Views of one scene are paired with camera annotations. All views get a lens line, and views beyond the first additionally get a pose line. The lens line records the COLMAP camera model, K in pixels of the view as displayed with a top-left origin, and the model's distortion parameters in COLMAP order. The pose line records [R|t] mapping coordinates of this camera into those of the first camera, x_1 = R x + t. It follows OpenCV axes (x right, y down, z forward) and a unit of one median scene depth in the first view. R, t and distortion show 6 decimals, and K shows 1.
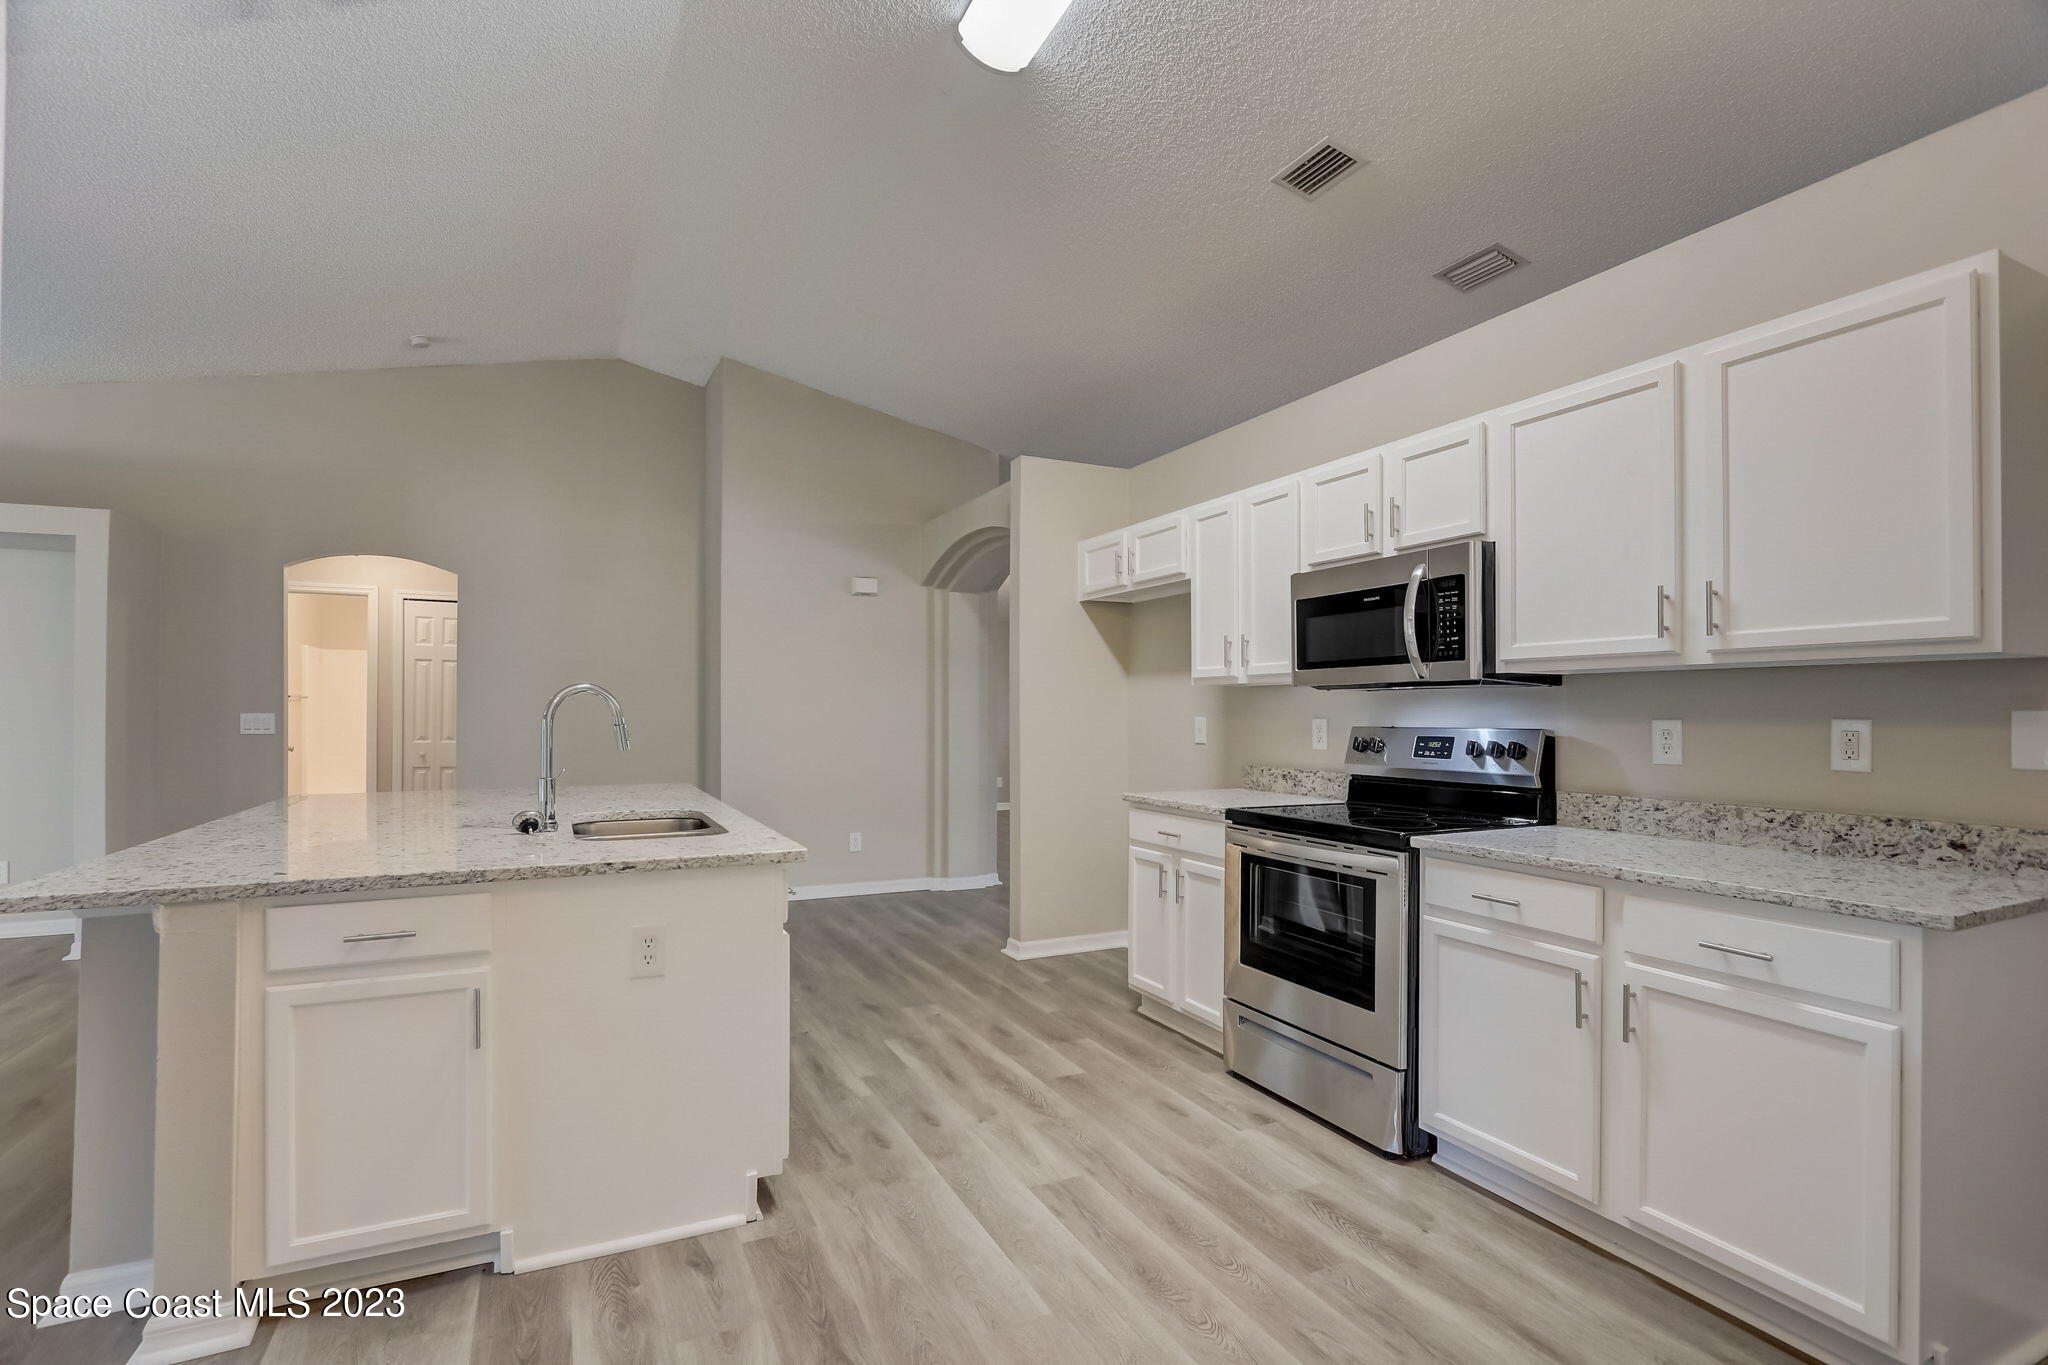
lens RADIAL K [[942.4, 0, 998.2], [0, 942.4, 705.9], [0, 0, 1]] dist [-0.022983, 0.005220]
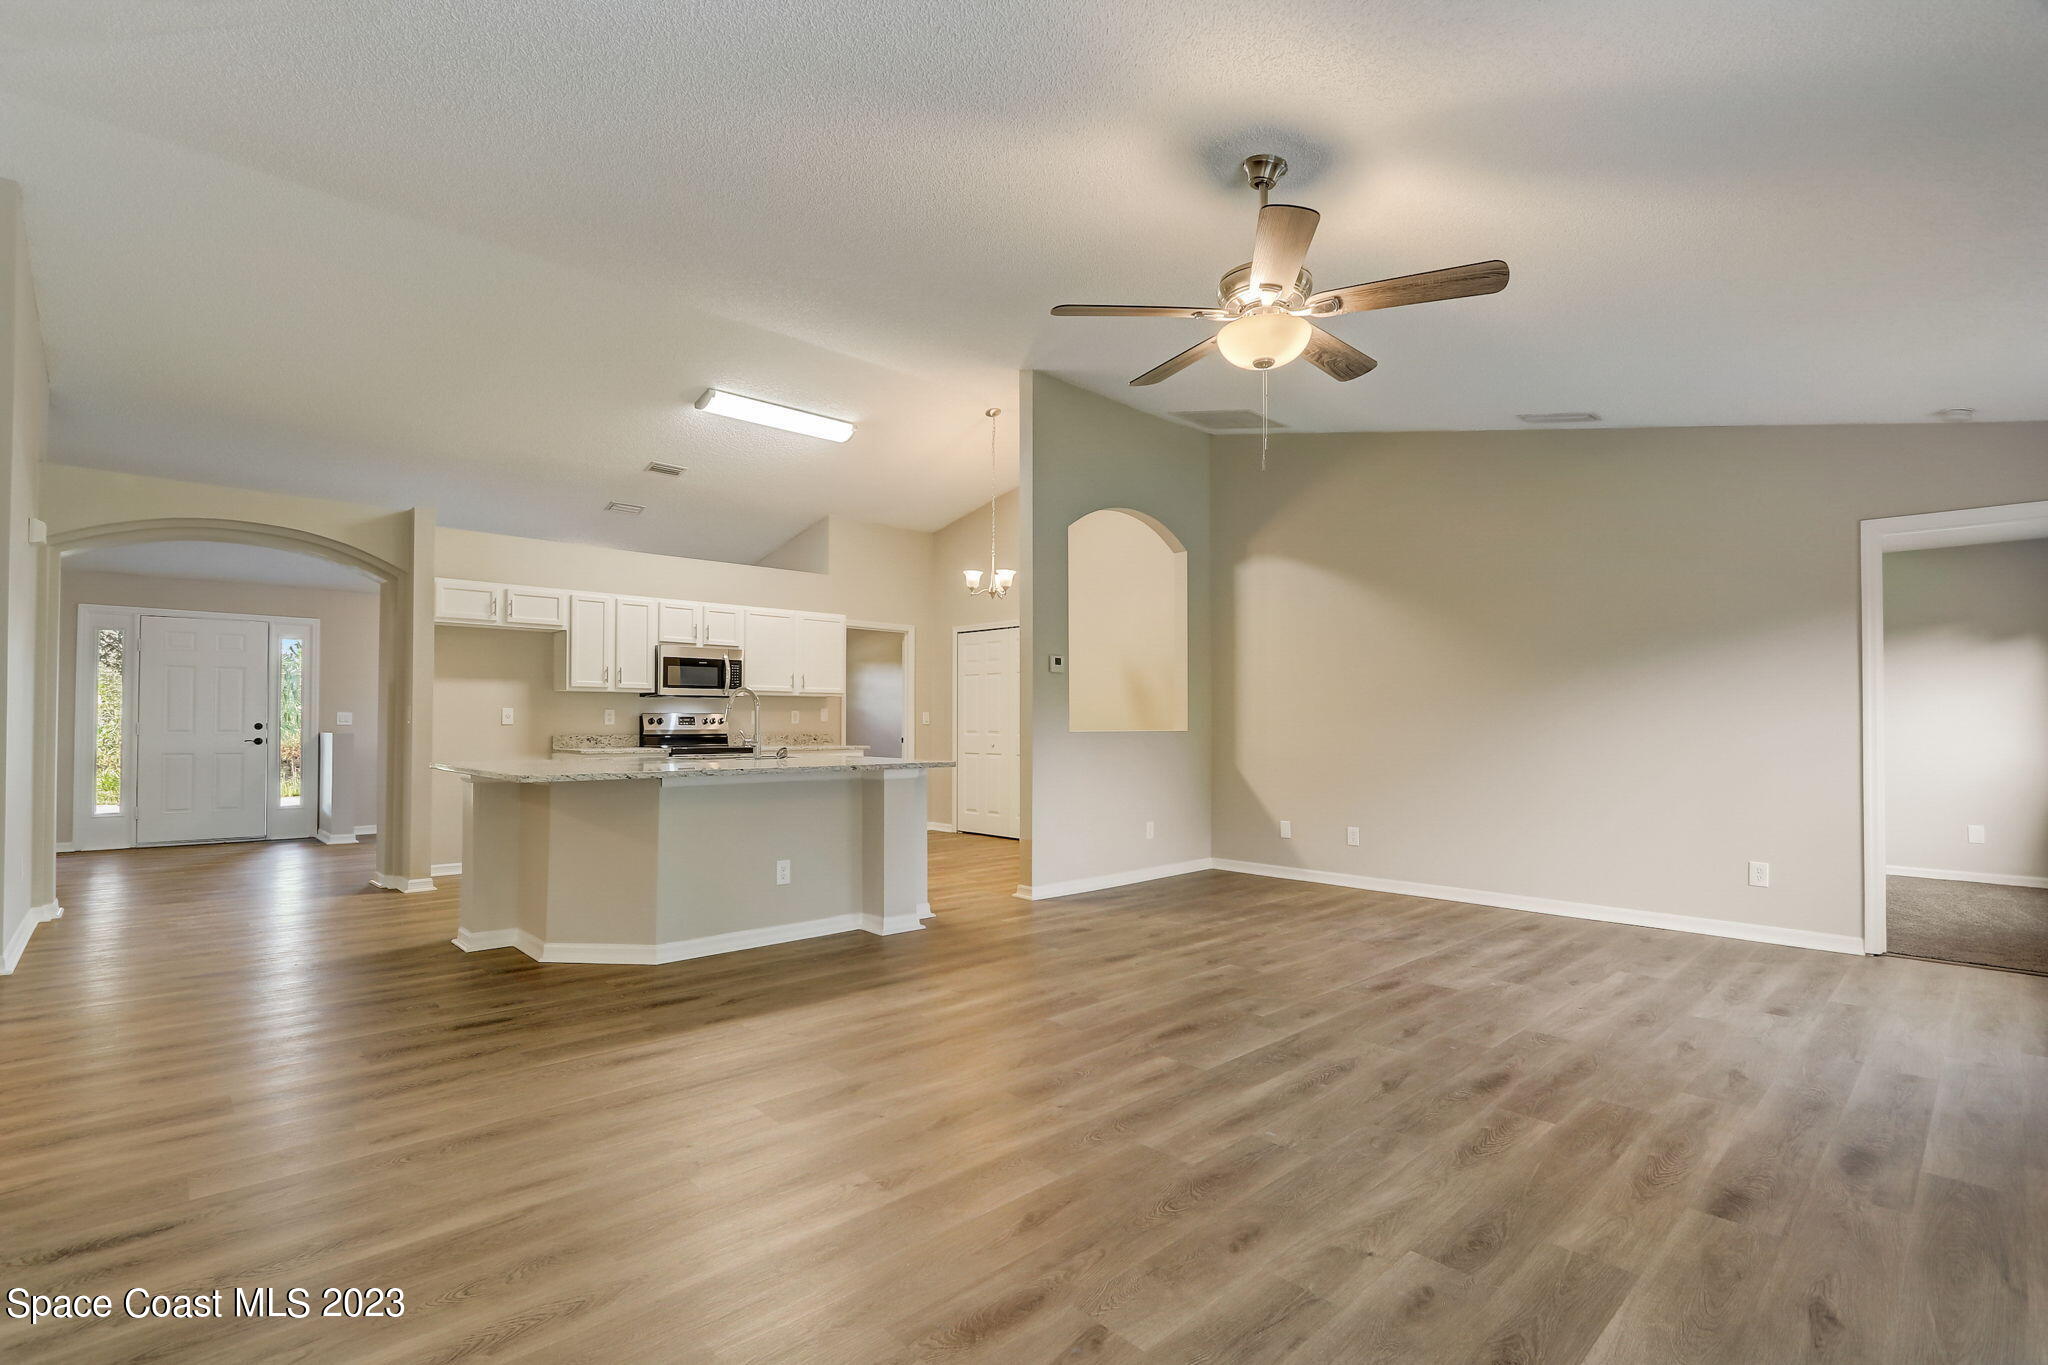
lens RADIAL K [[942.4, 0, 998.2], [0, 942.4, 705.9], [0, 0, 1]] dist [-0.022983, 0.005220]
pose [[-0.301333, 0.012954, 0.953431, -2.596105], [-0.008320, 0.999834, -0.016214, 0.044276], [-0.953483, -0.012818, -0.301175, 1.132641]]
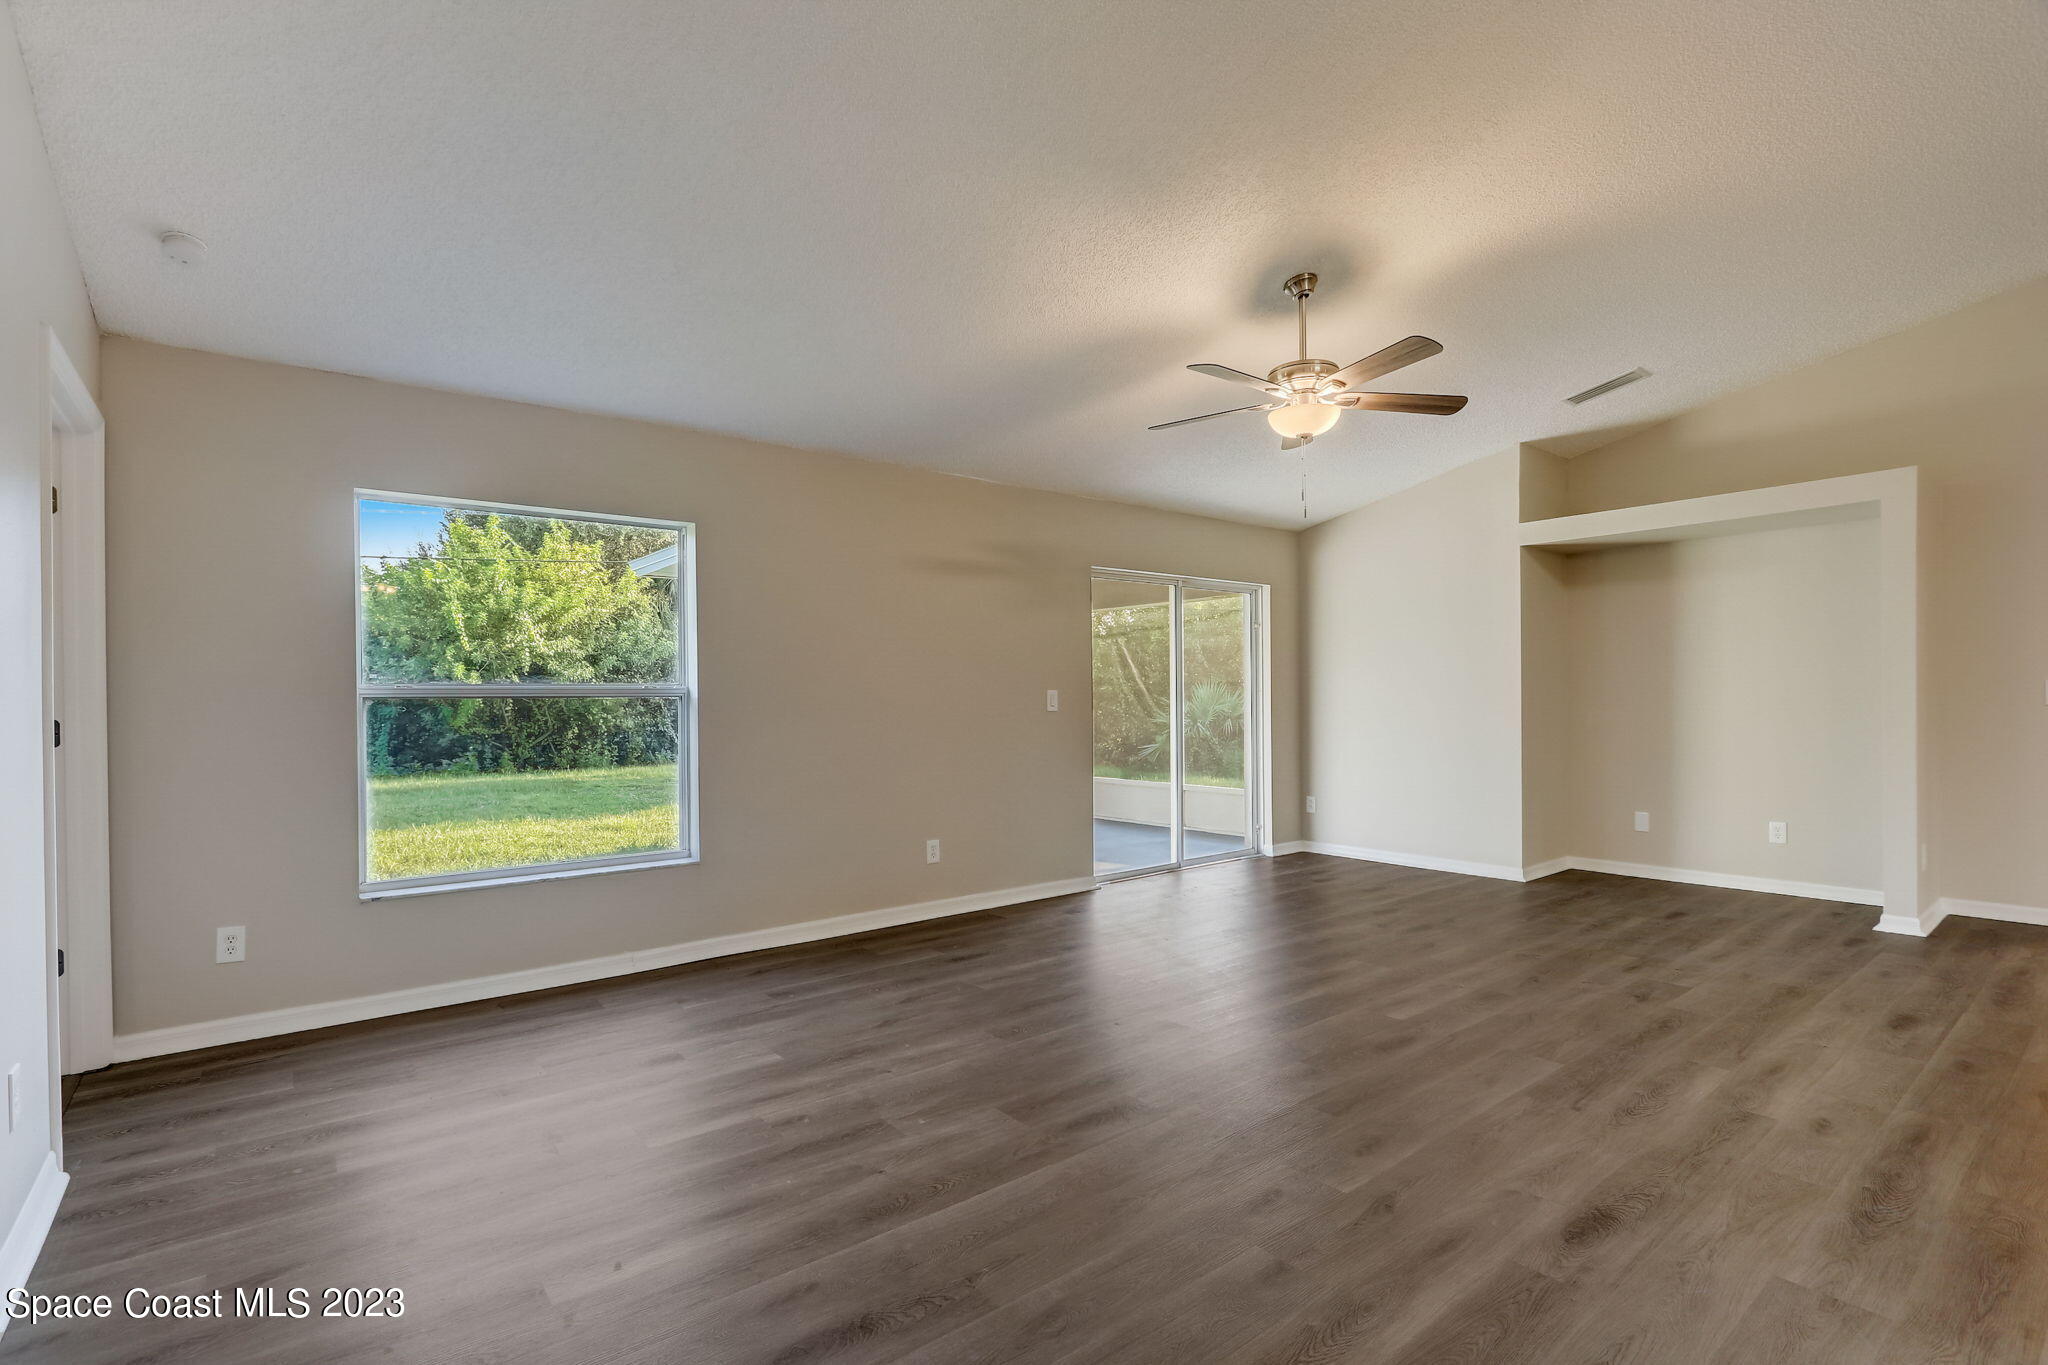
lens RADIAL K [[942.4, 0, 998.2], [0, 942.4, 705.9], [0, 0, 1]] dist [-0.022983, 0.005220]
pose [[0.217602, 0.000000, -0.976038, -0.425195], [0.015107, 0.999880, 0.003368, 0.027788], [0.975921, -0.015478, 0.217576, -0.216278]]
